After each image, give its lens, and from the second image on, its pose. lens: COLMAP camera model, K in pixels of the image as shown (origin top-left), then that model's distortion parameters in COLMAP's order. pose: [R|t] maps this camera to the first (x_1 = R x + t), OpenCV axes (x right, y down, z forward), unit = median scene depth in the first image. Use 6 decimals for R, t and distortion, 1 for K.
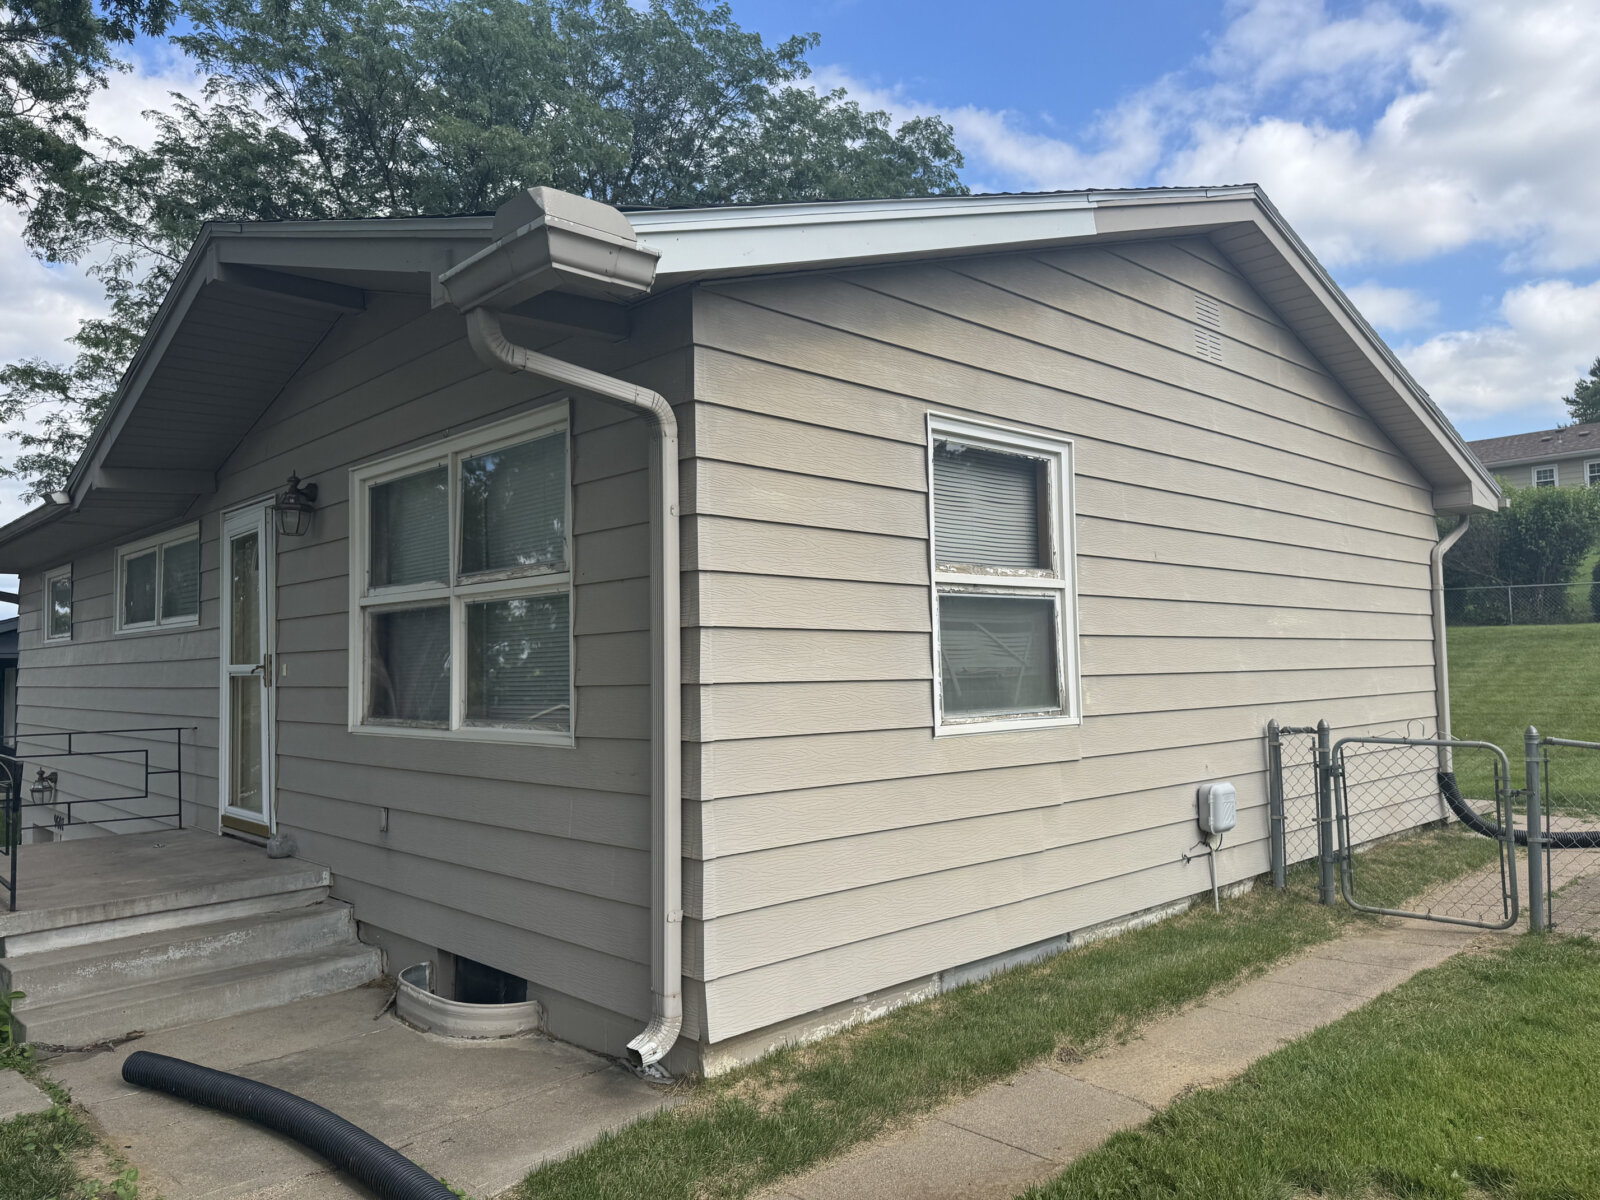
lens RADIAL K [[1131.3, 0, 789.8], [0, 1131.3, 610.6], [0, 0, 1]] dist [0.036825, -0.041721]
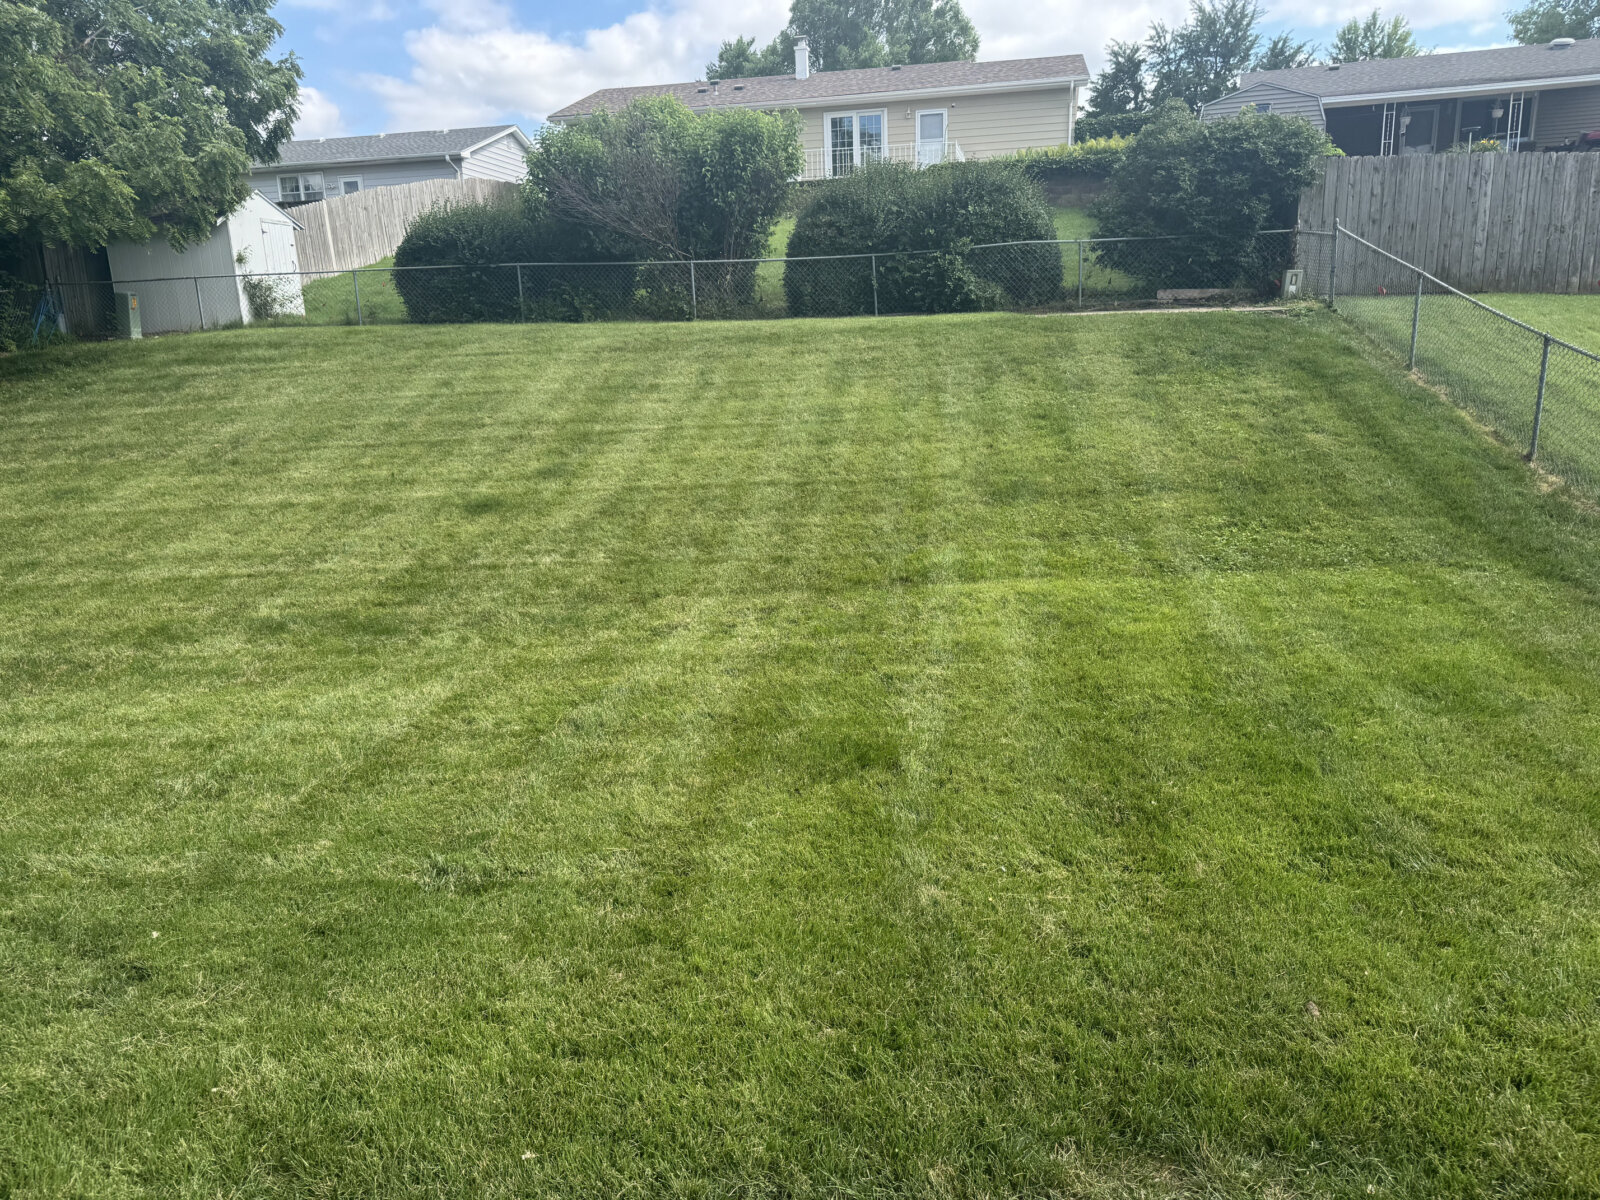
lens RADIAL K [[1131.3, 0, 801.6], [0, 1131.3, 613.1], [0, 0, 1]] dist [0.036825, -0.041721]
pose [[0.768872, -0.159853, 0.619099, 0.246049], [-0.012947, 0.964154, 0.265026, 0.000915], [-0.639272, -0.211787, 0.739241, 0.446158]]
